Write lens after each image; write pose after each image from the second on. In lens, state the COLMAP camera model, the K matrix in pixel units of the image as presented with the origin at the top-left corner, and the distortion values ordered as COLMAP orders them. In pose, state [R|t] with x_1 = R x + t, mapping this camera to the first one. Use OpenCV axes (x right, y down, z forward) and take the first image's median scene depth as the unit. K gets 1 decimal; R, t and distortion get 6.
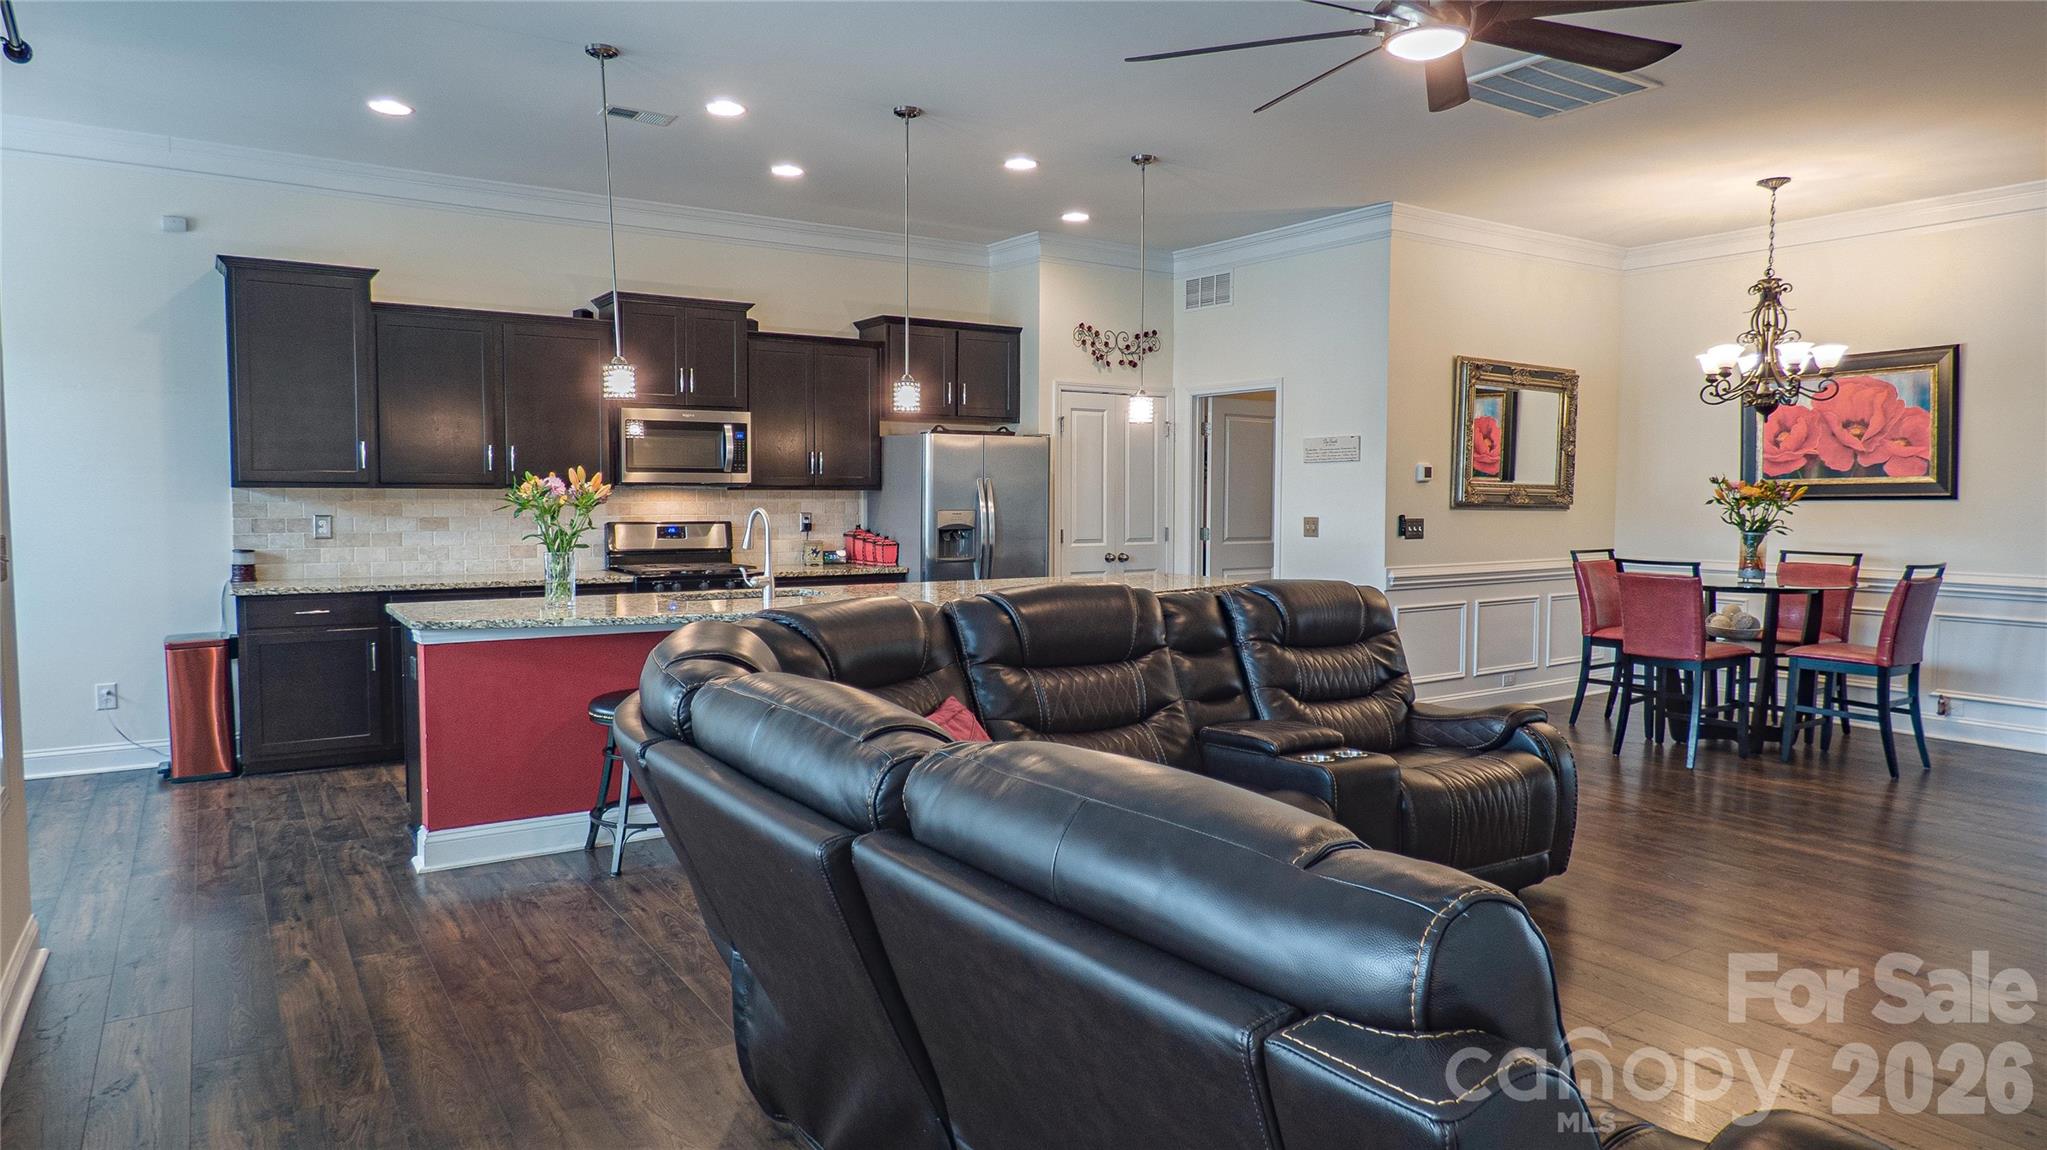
lens RADIAL K [[1241.2, 0, 1019.7], [0, 1241.2, 565.4], [0, 0, 1]] dist [-0.046531, 0.057873]
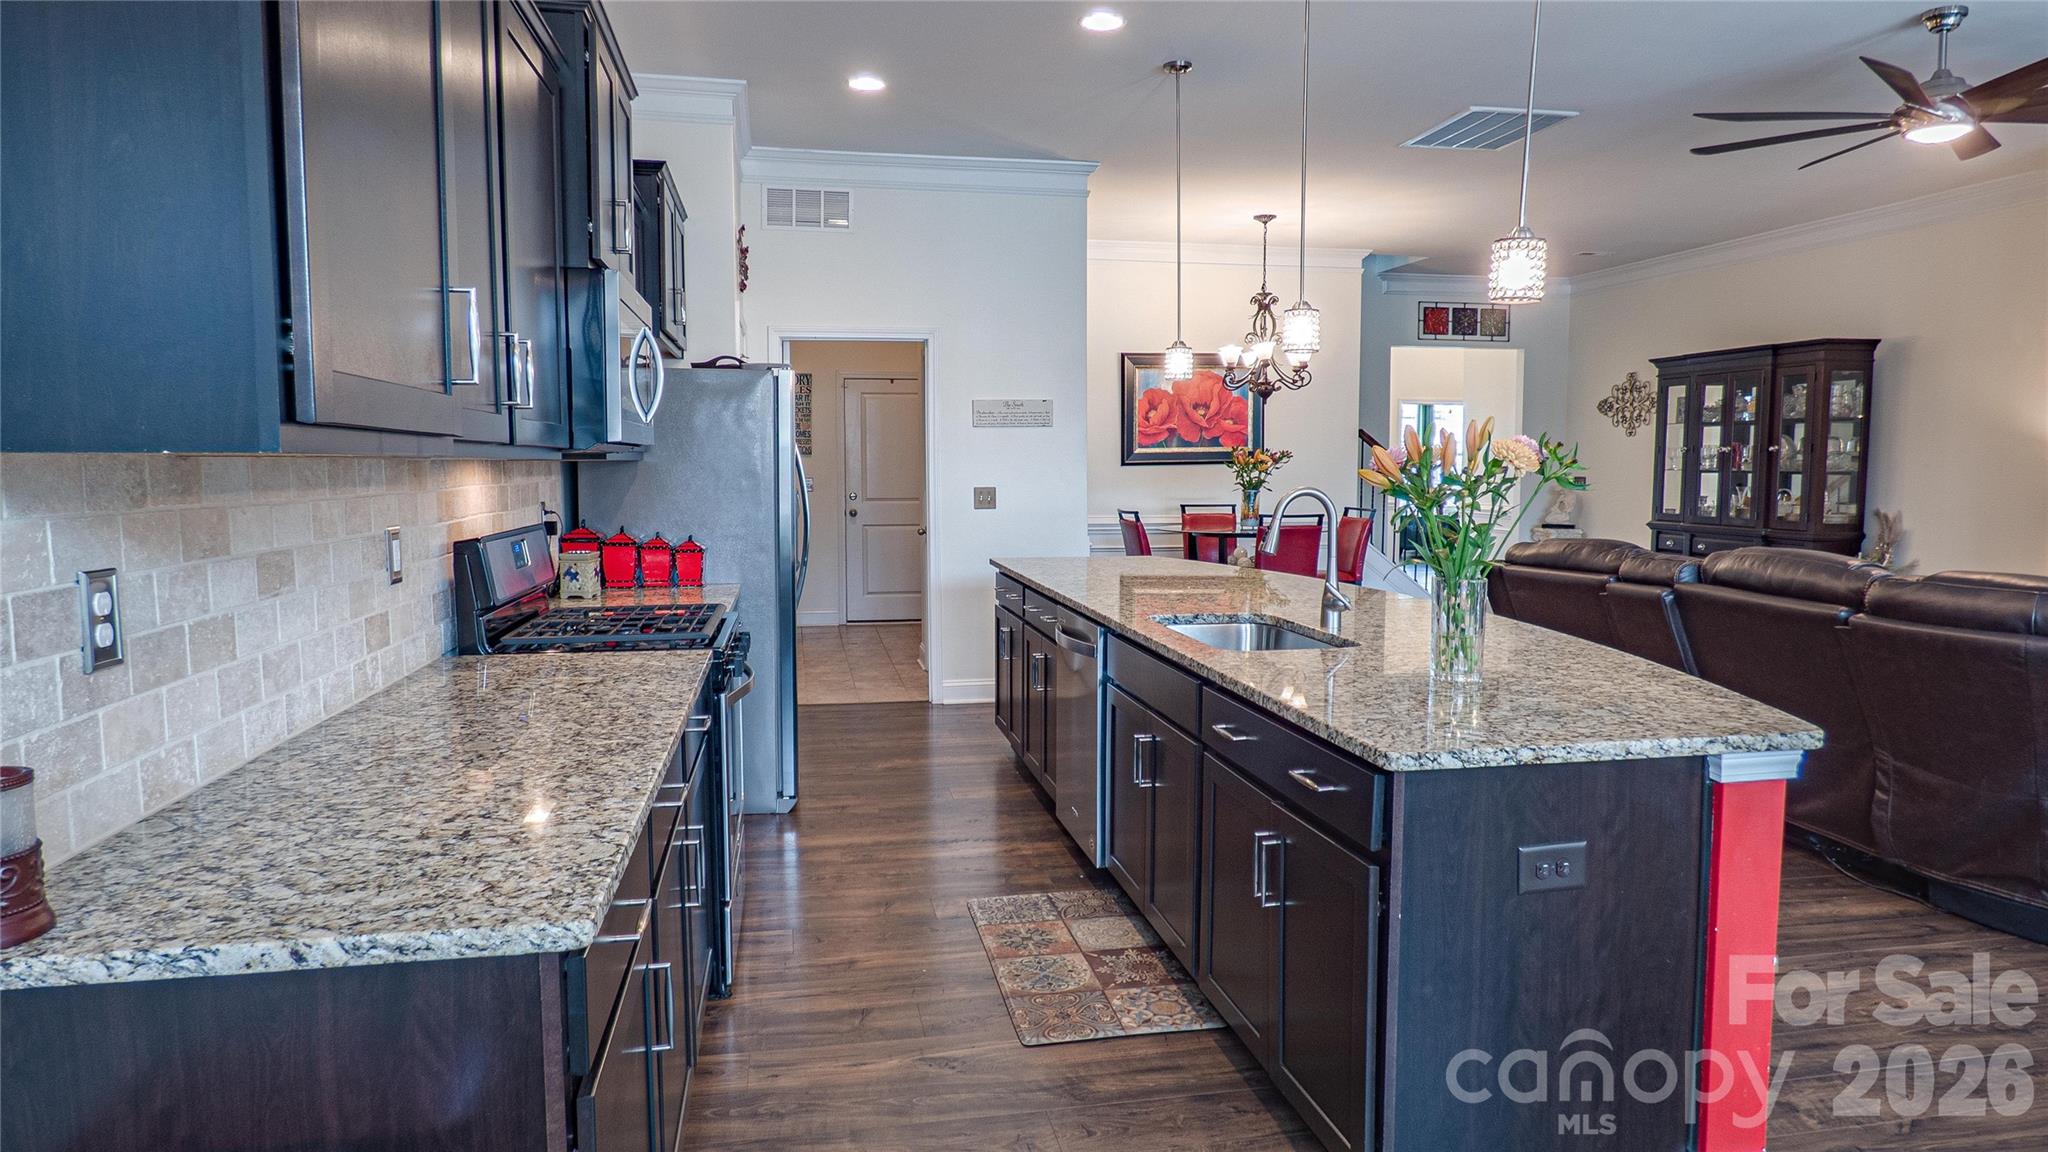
lens RADIAL K [[1241.8, 0, 1020.2], [0, 1241.8, 566.4], [0, 0, 1]] dist [-0.046531, 0.057873]
pose [[0.390770, -0.081420, 0.916880, -0.634398], [0.058292, 0.996270, 0.063627, -0.040075], [-0.918641, 0.028583, 0.394058, 0.660721]]
